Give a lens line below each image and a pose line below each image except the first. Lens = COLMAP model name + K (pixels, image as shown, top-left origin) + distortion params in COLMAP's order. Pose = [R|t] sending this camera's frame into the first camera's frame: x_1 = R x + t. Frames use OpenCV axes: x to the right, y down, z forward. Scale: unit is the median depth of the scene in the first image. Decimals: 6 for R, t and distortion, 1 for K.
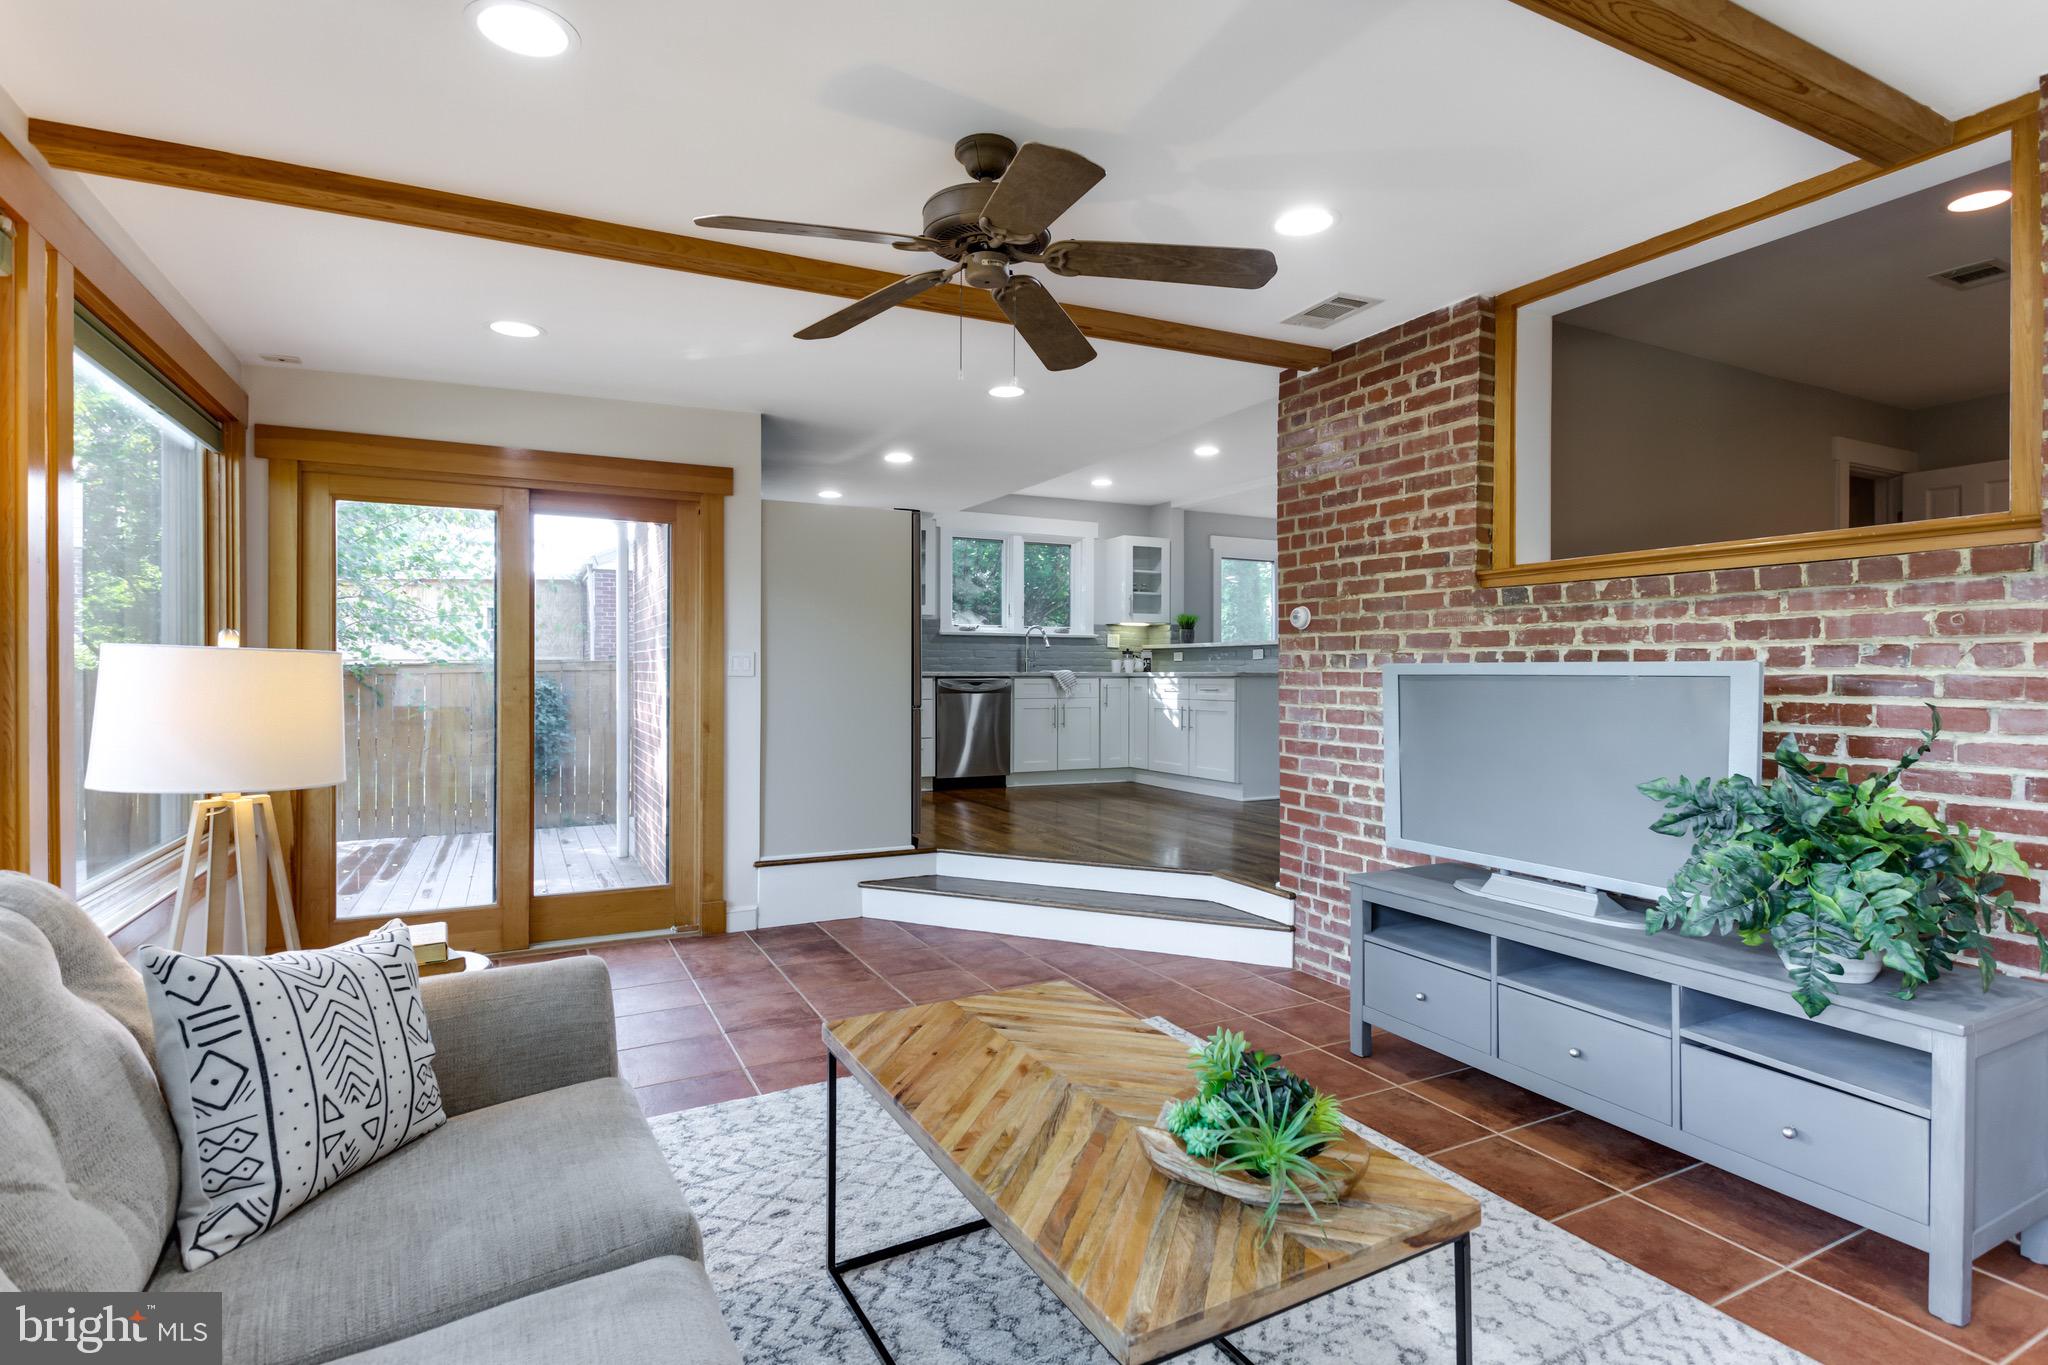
lens RADIAL K [[992.4, 0, 1018.4], [0, 992.4, 680.1], [0, 0, 1]] dist [-0.029454, -0.000630]
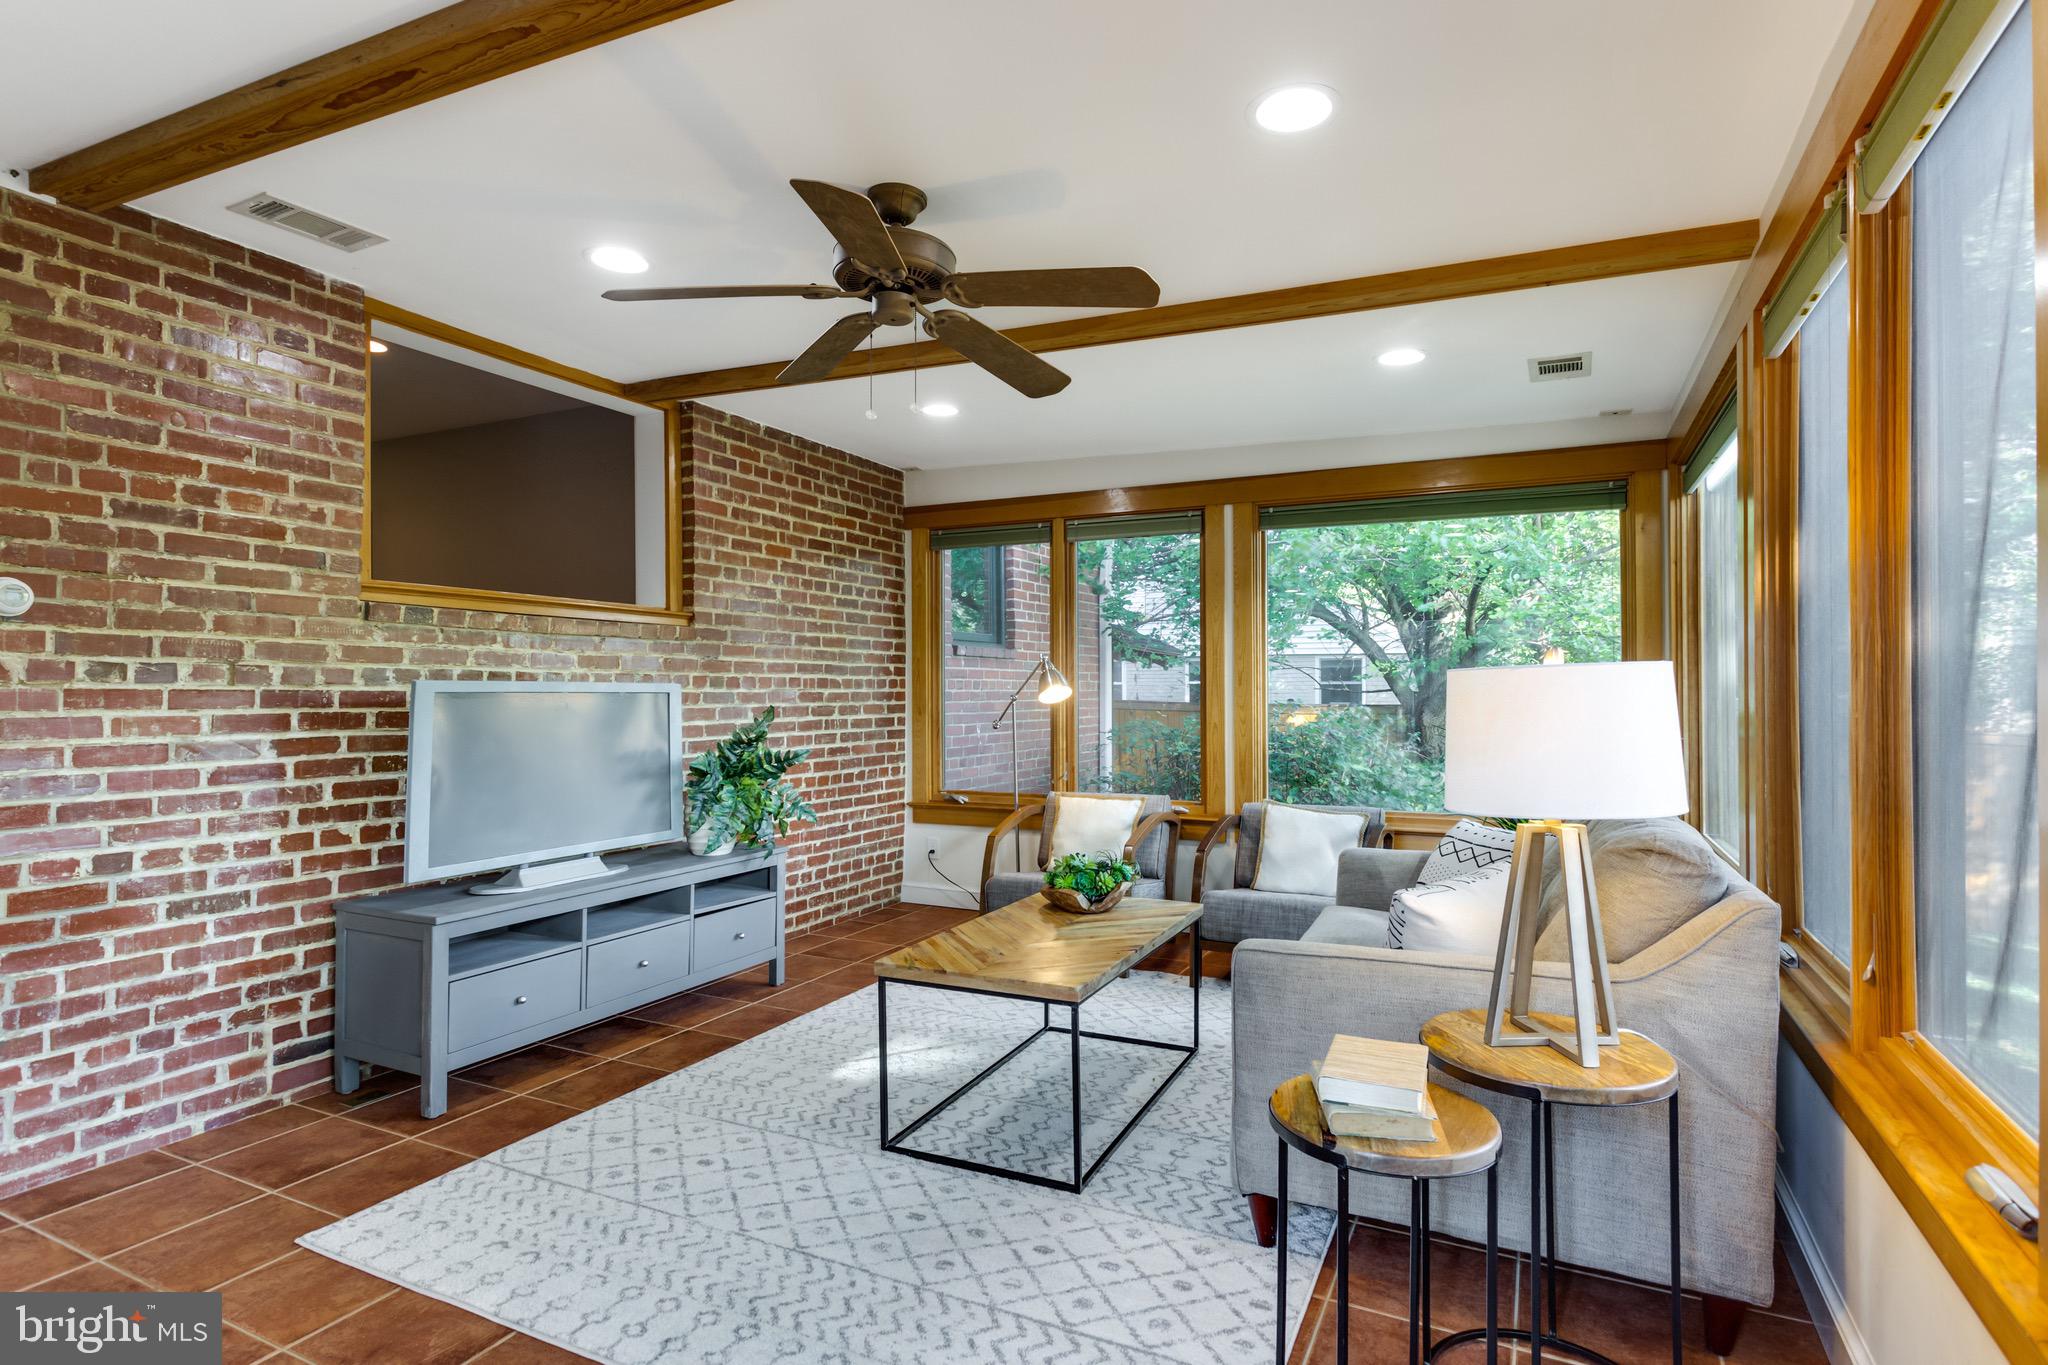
lens RADIAL K [[1079.3, 0, 1012.3], [0, 1079.3, 686.0], [0, 0, 1]] dist [-0.001031, -0.000293]
pose [[-0.605593, 0.002057, 0.795772, -0.702873], [0.003692, 0.999993, 0.000225, -0.009110], [-0.795766, 0.003074, -0.605596, 1.092305]]
